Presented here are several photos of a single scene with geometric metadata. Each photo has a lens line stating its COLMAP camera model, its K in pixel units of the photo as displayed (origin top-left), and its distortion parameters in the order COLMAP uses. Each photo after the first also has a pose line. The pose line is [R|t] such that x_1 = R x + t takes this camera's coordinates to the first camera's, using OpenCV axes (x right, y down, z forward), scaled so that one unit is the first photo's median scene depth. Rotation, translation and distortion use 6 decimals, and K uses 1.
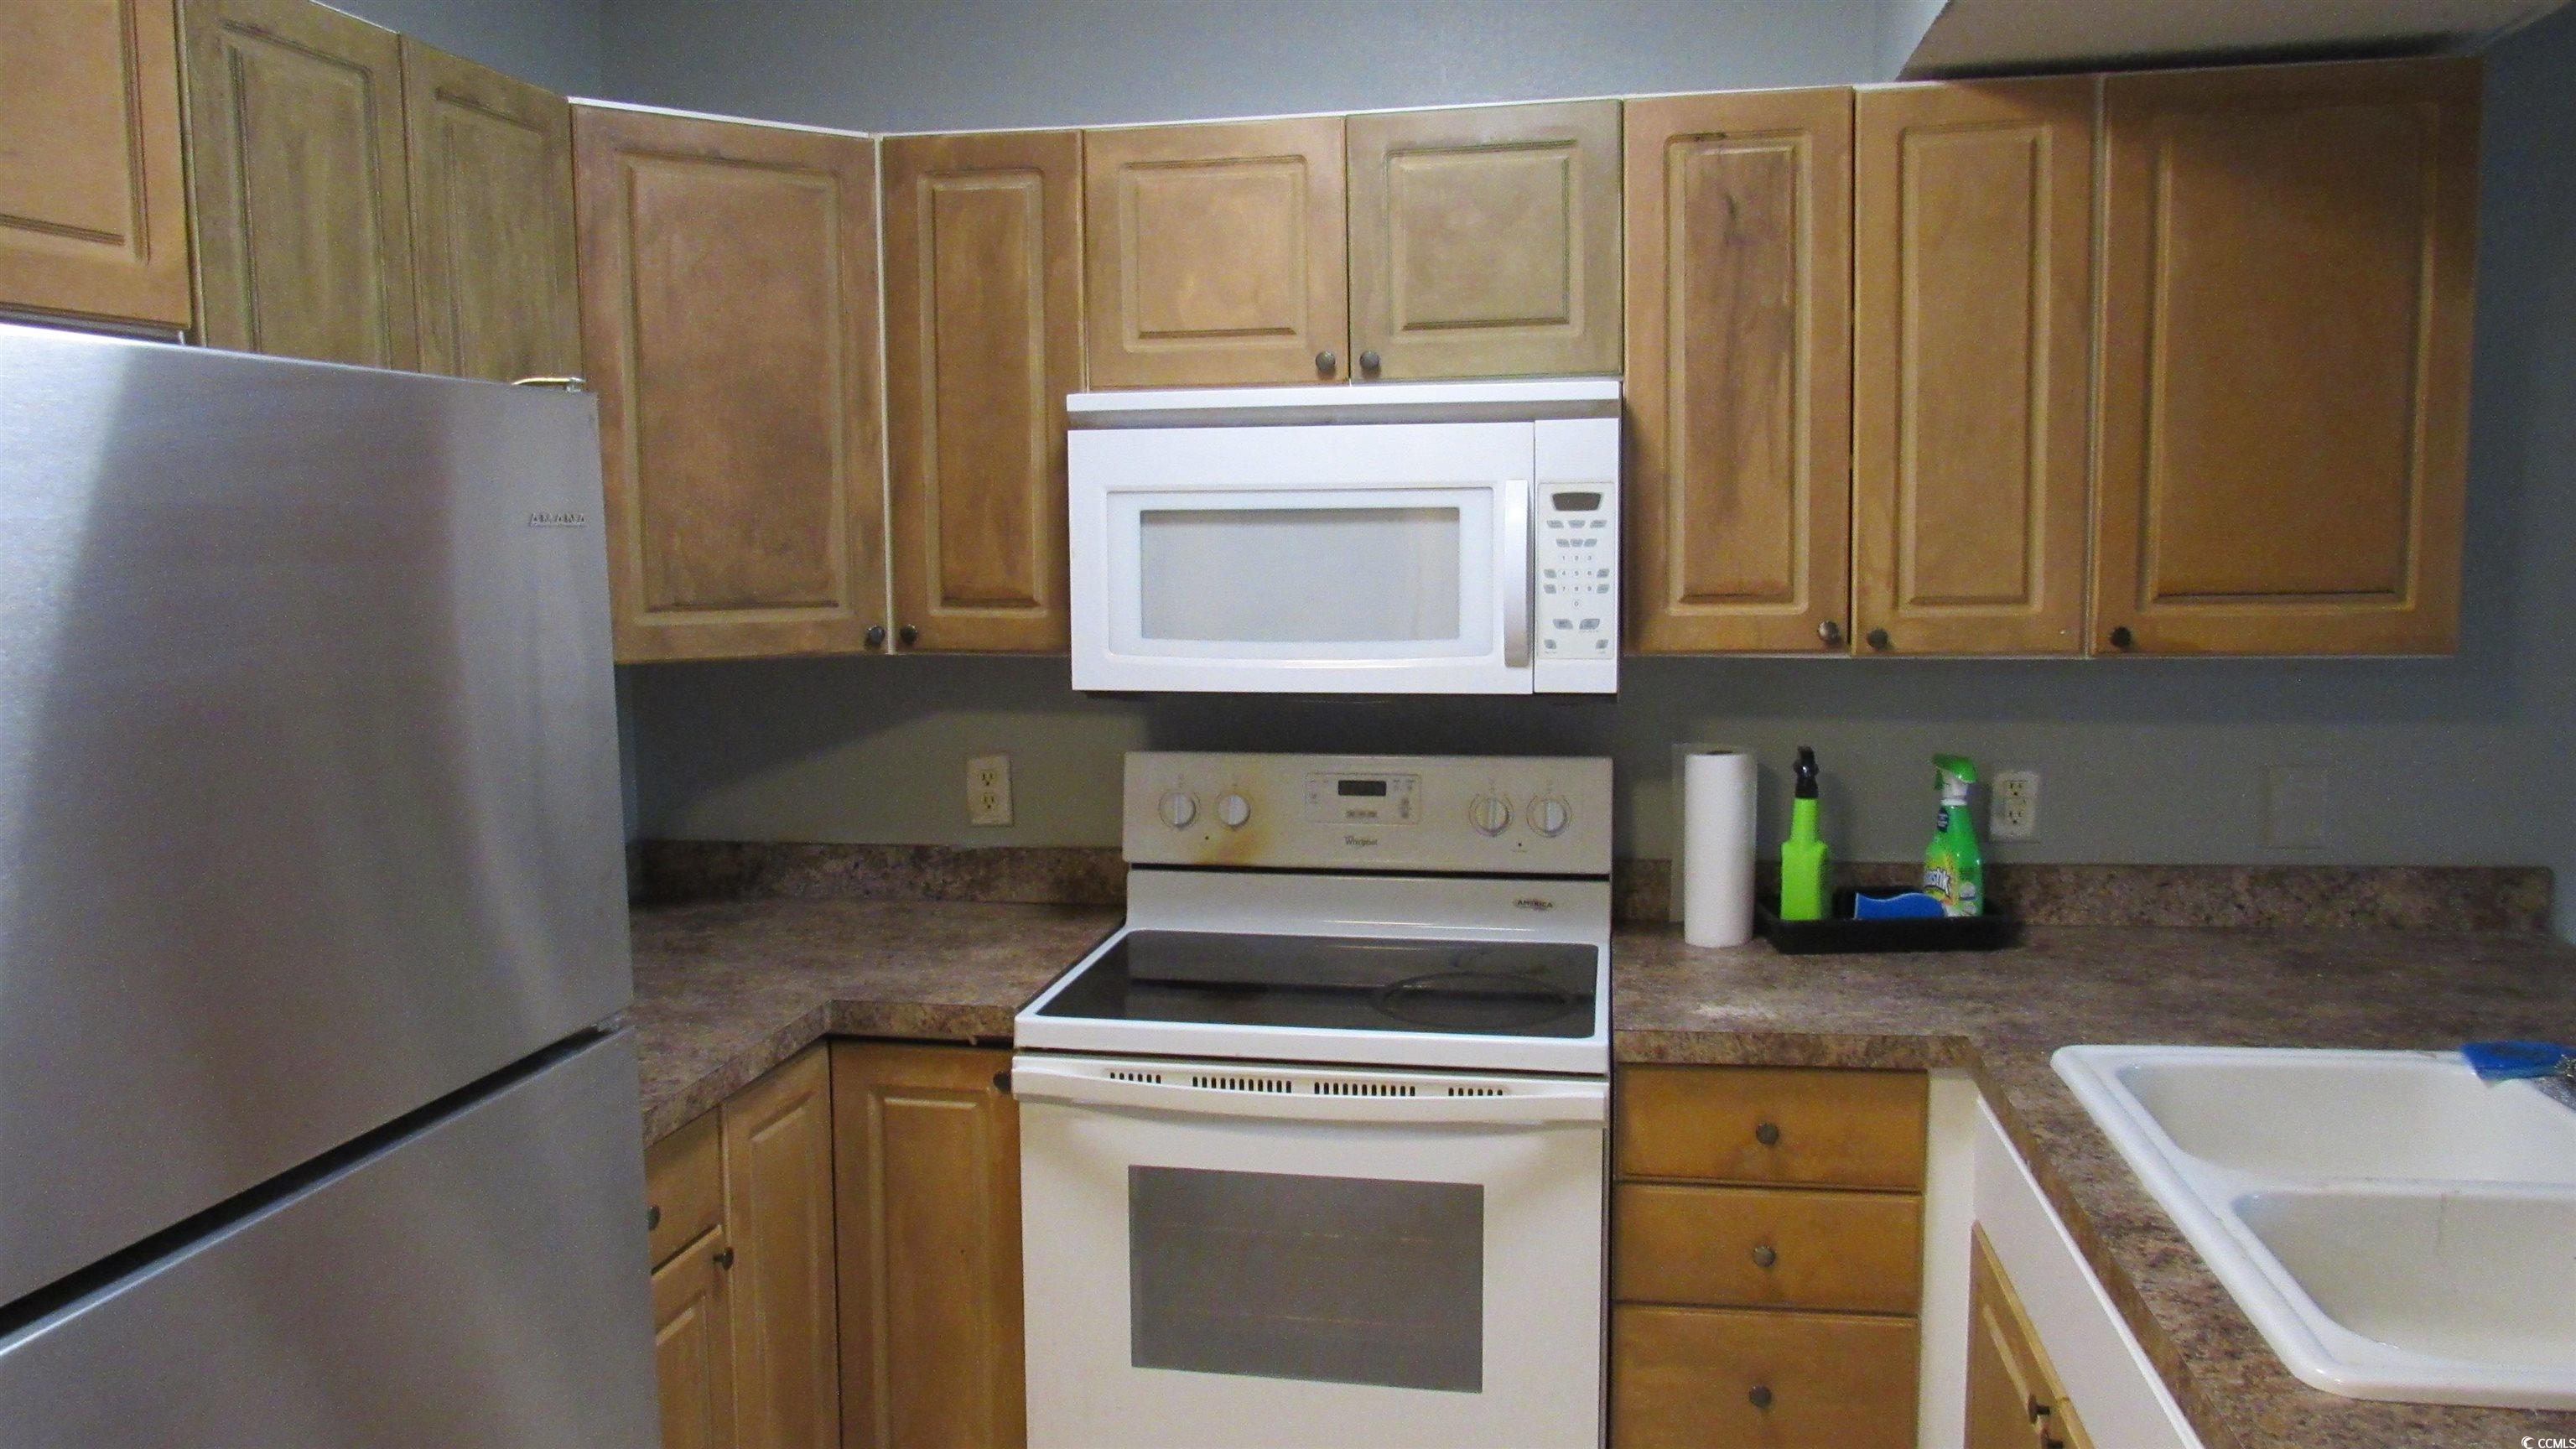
lens RADIAL K [[1798.9, 0, 1317.1], [0, 1798.9, 739.0], [0, 0, 1]] dist [-0.038824, -0.000437]
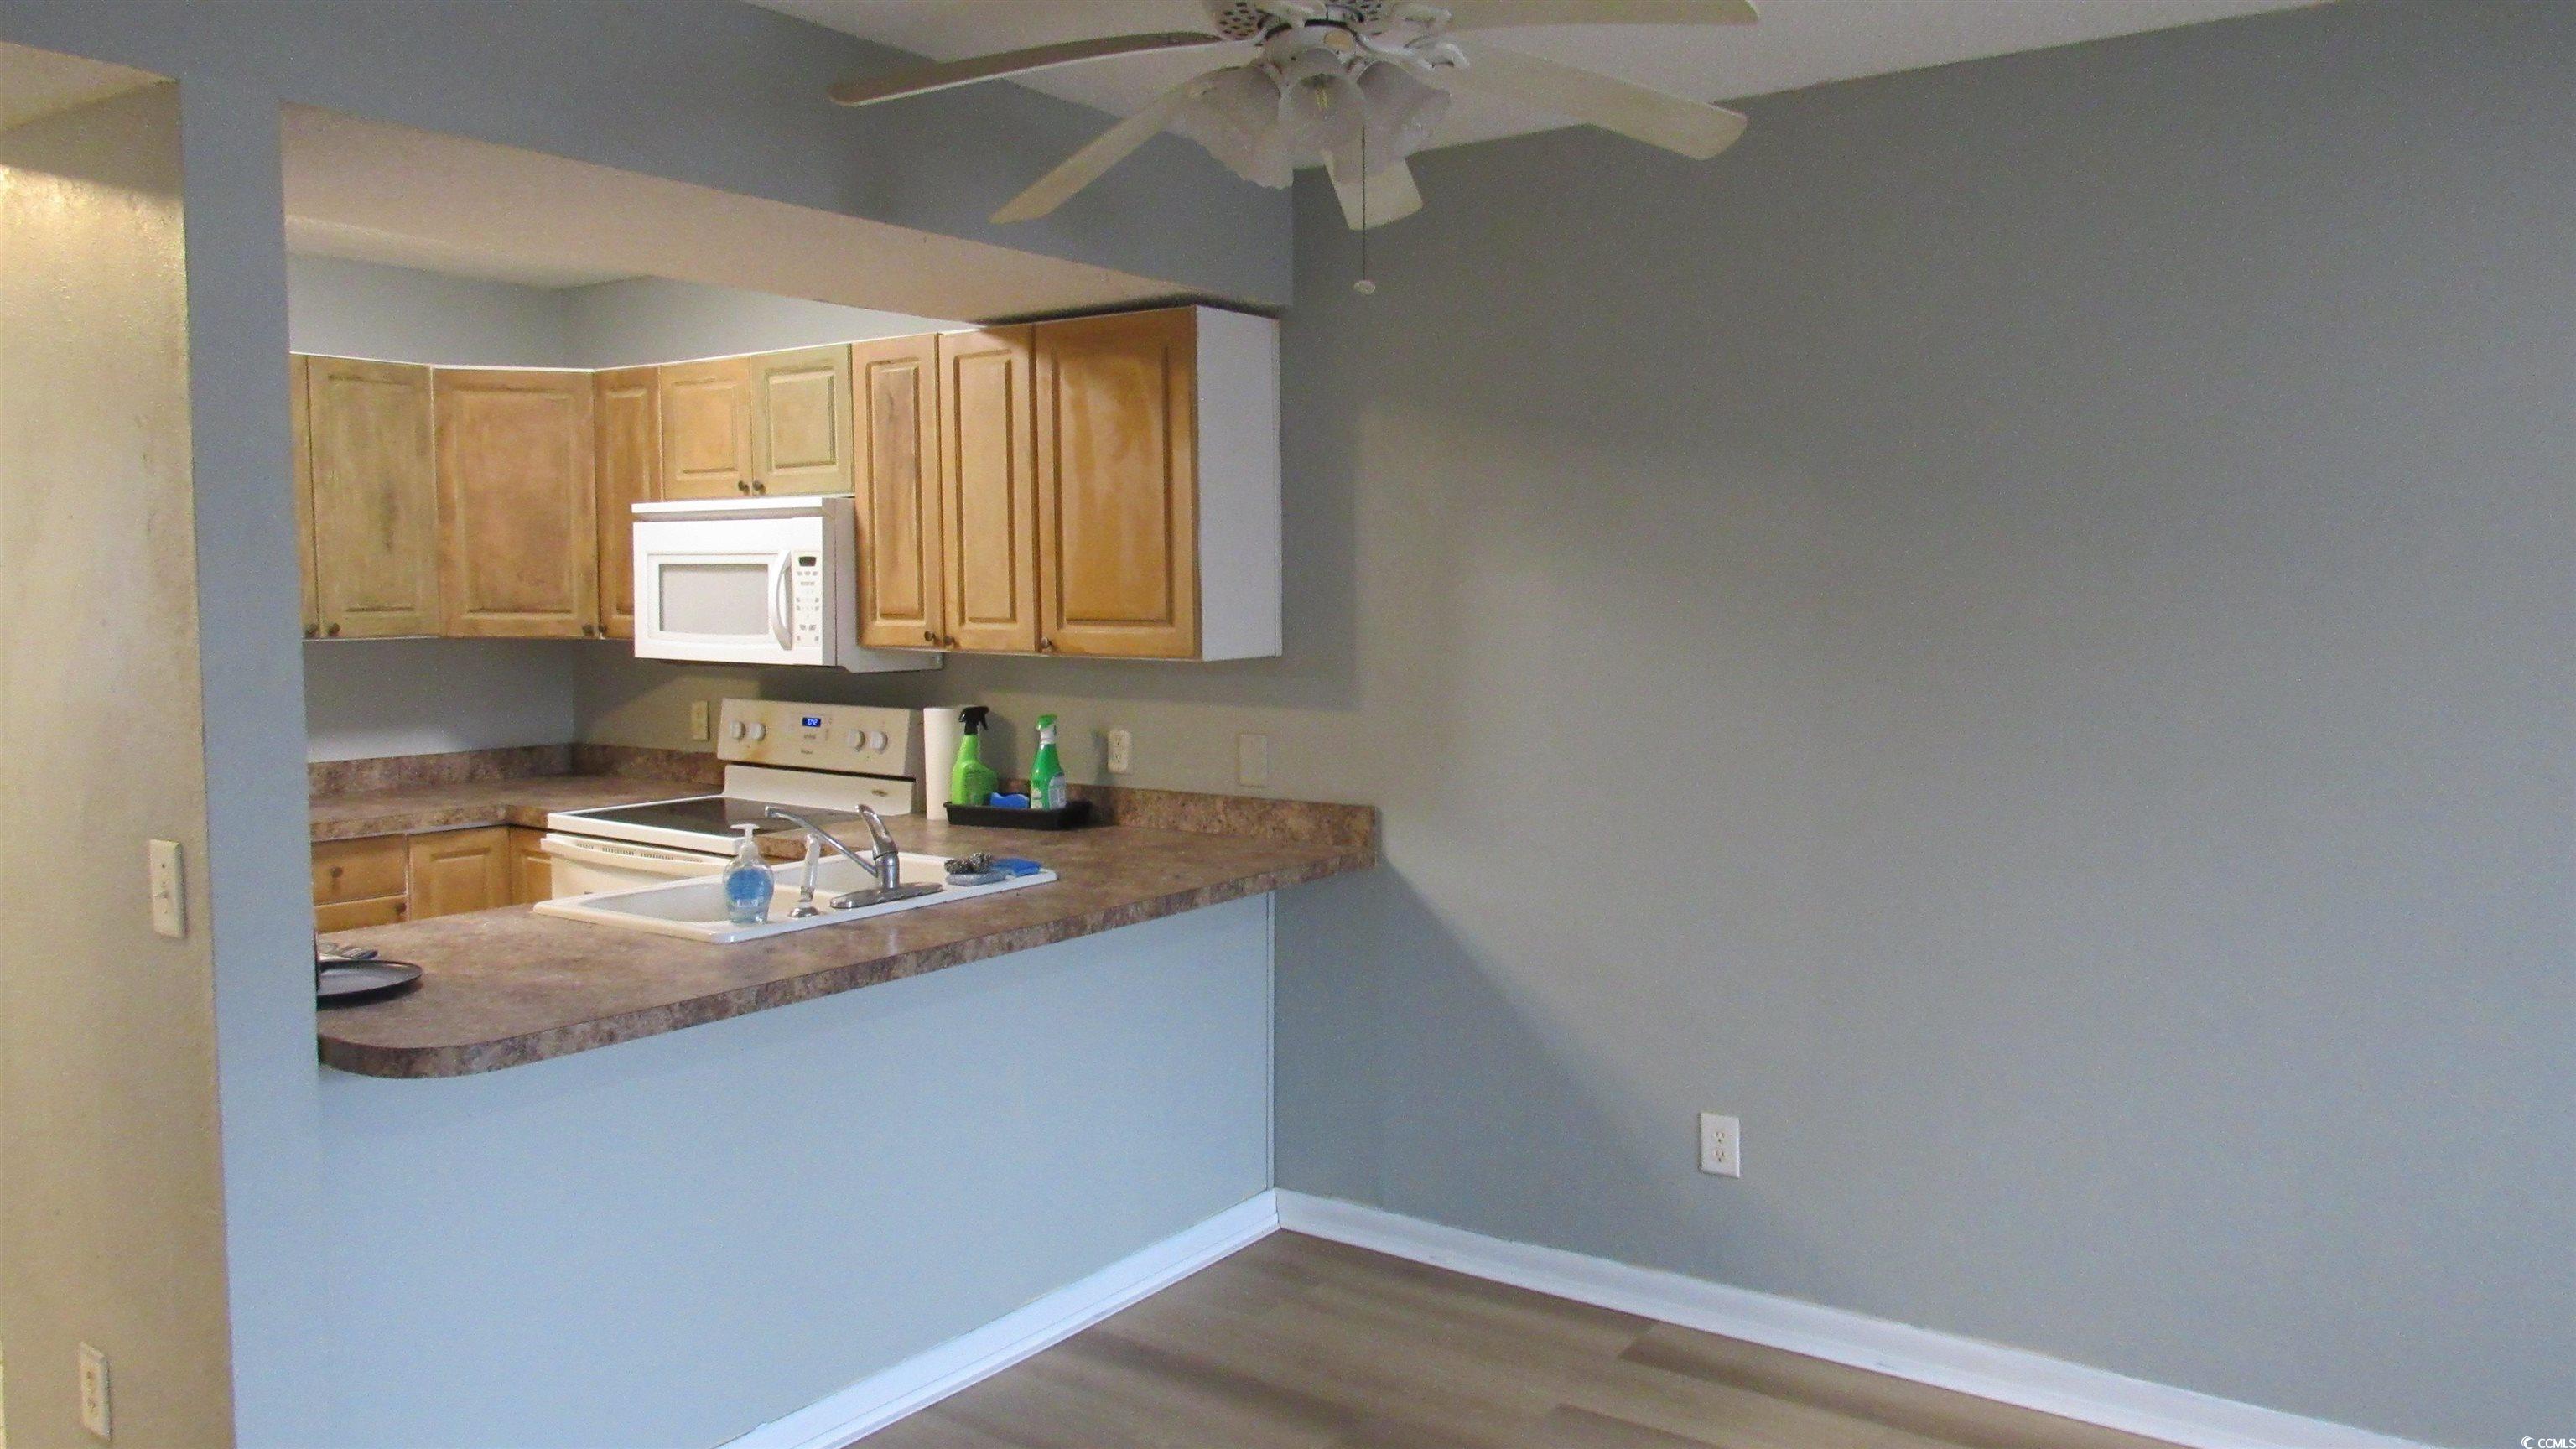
lens RADIAL K [[1798.9, 0, 1317.1], [0, 1798.9, 739.0], [0, 0, 1]] dist [-0.038824, -0.000437]
pose [[0.910544, 0.049958, -0.410383, 1.324930], [-0.062192, 0.997928, -0.016508, 0.045790], [0.408707, 0.040554, 0.911764, -0.438661]]
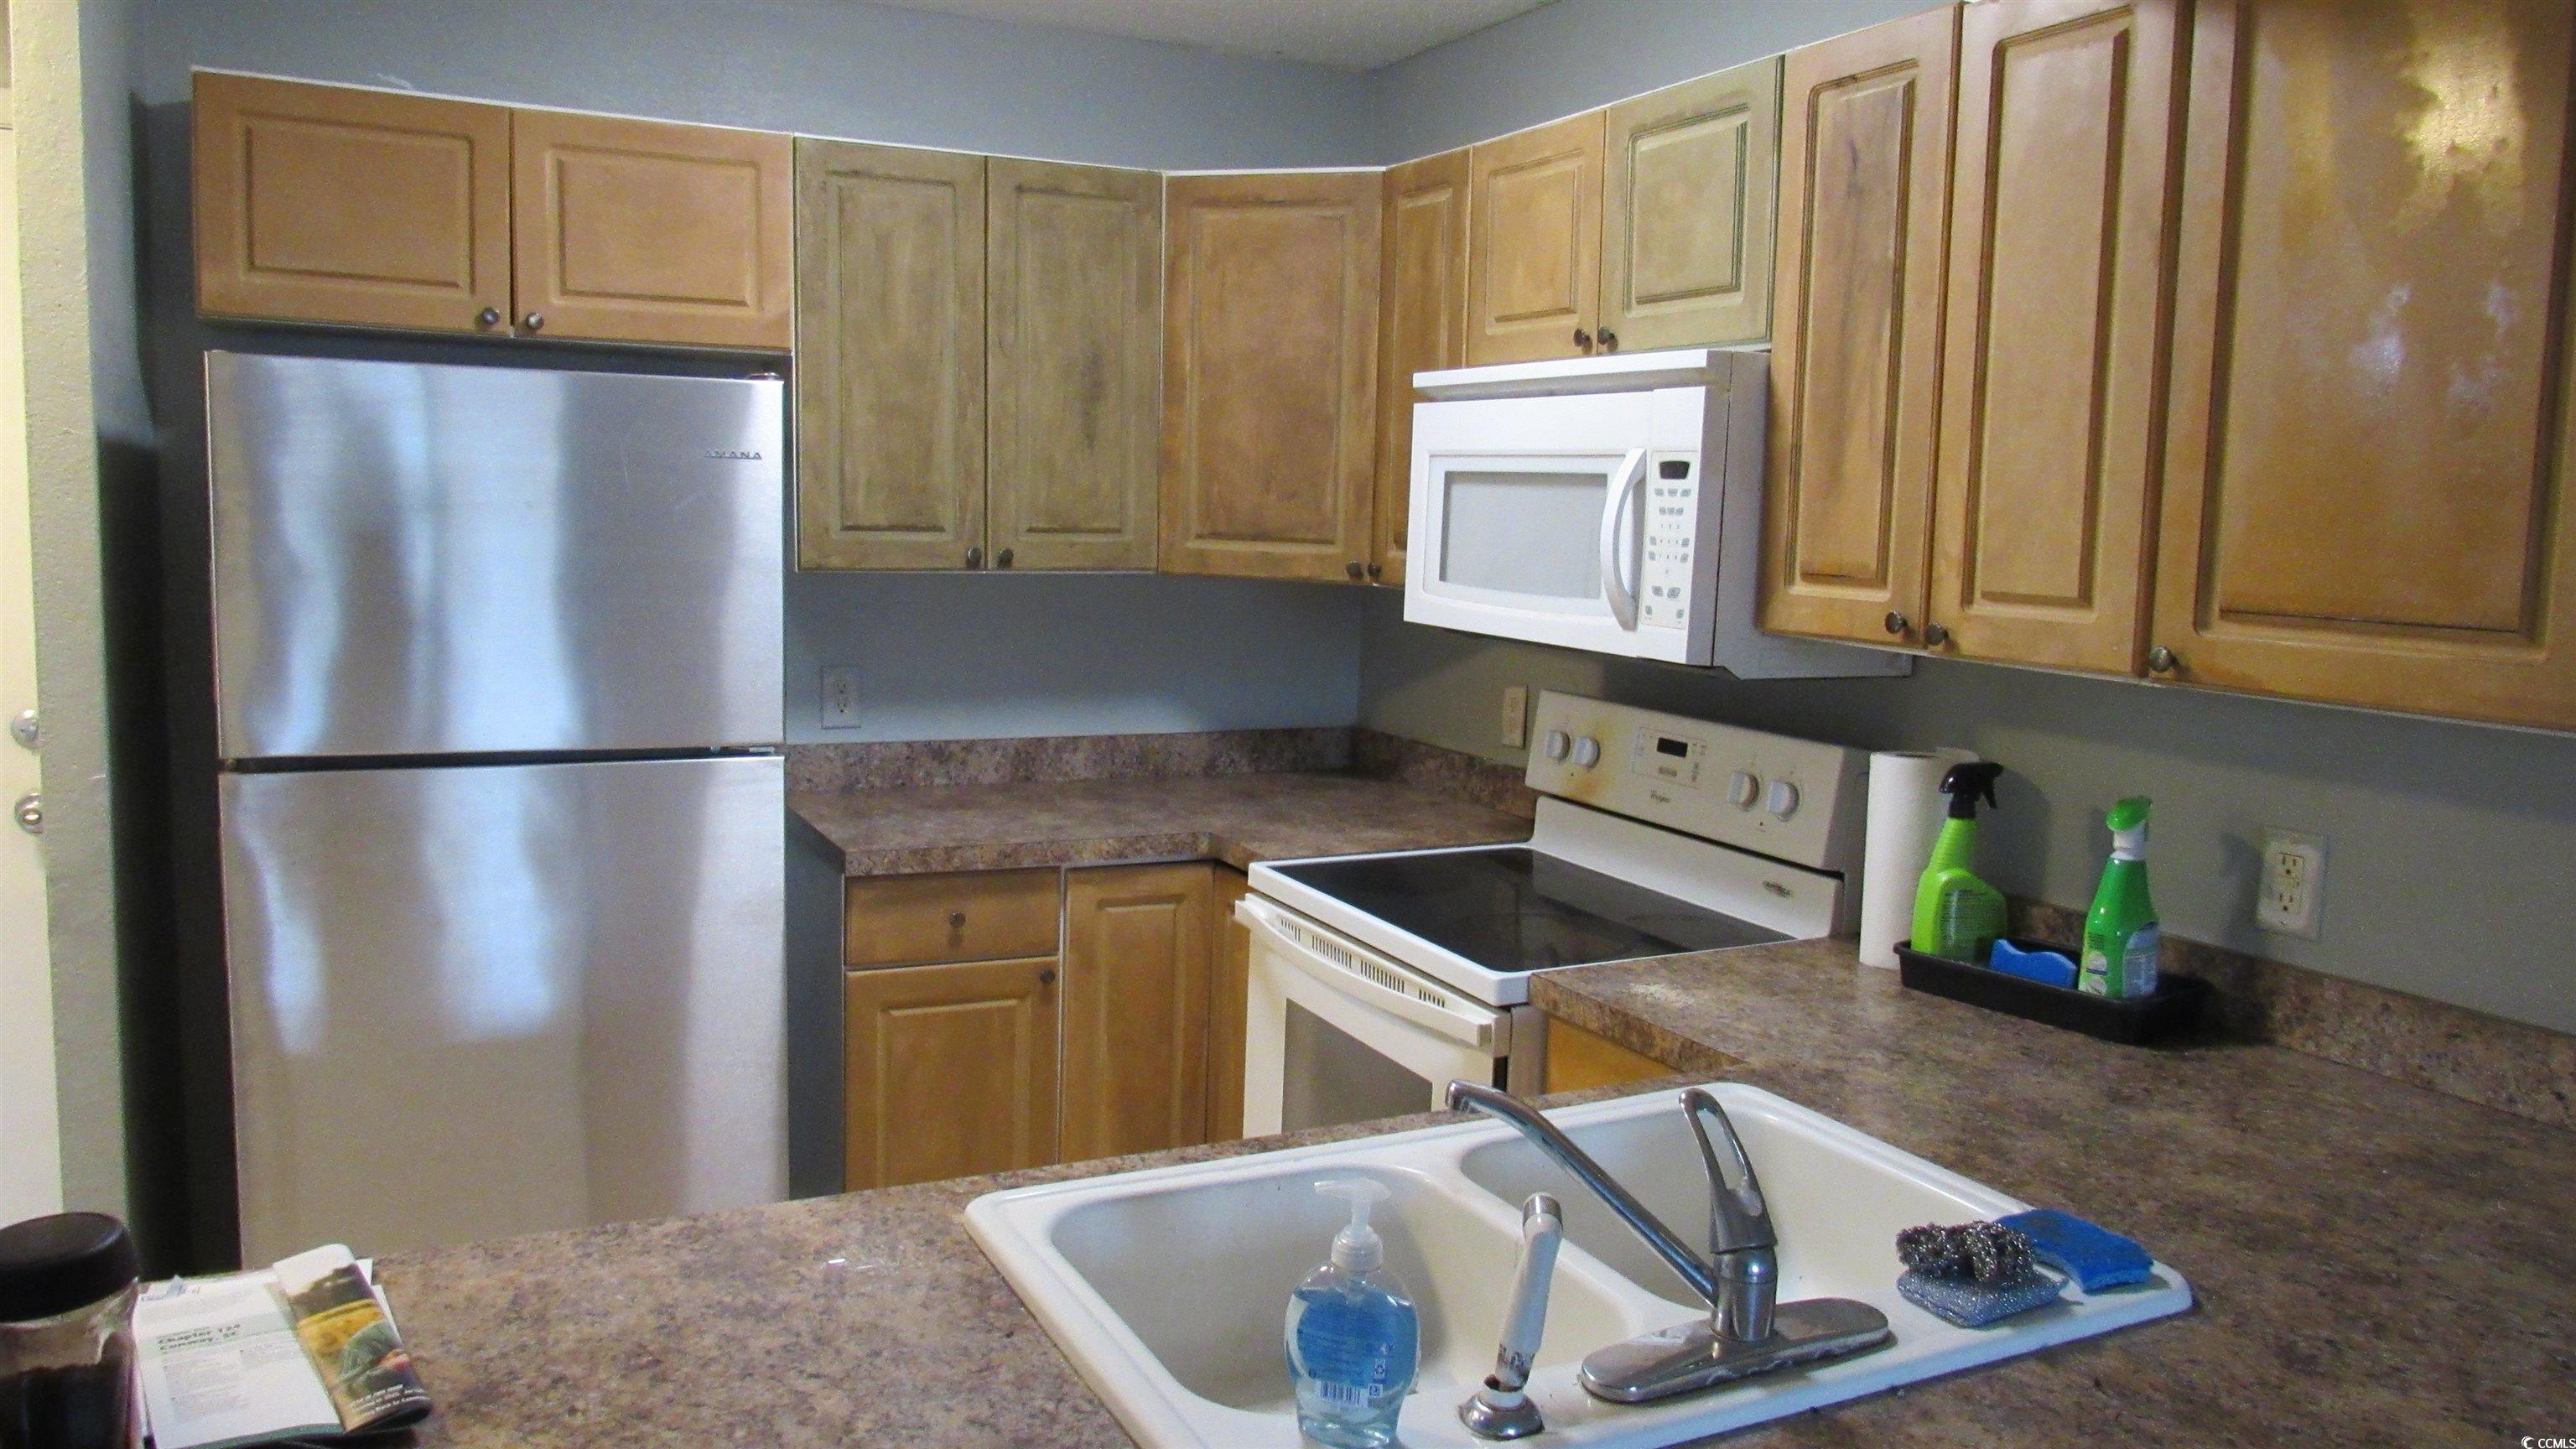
lens RADIAL K [[1859.5, 0, 1291.8], [0, 1859.5, 737.8], [0, 0, 1]] dist [-0.035473, 0.050939]
pose [[0.587610, 0.133112, -0.798120, 0.826665], [-0.127808, 0.989262, 0.070892, -0.029069], [0.798986, 0.060349, 0.598313, 0.208690]]
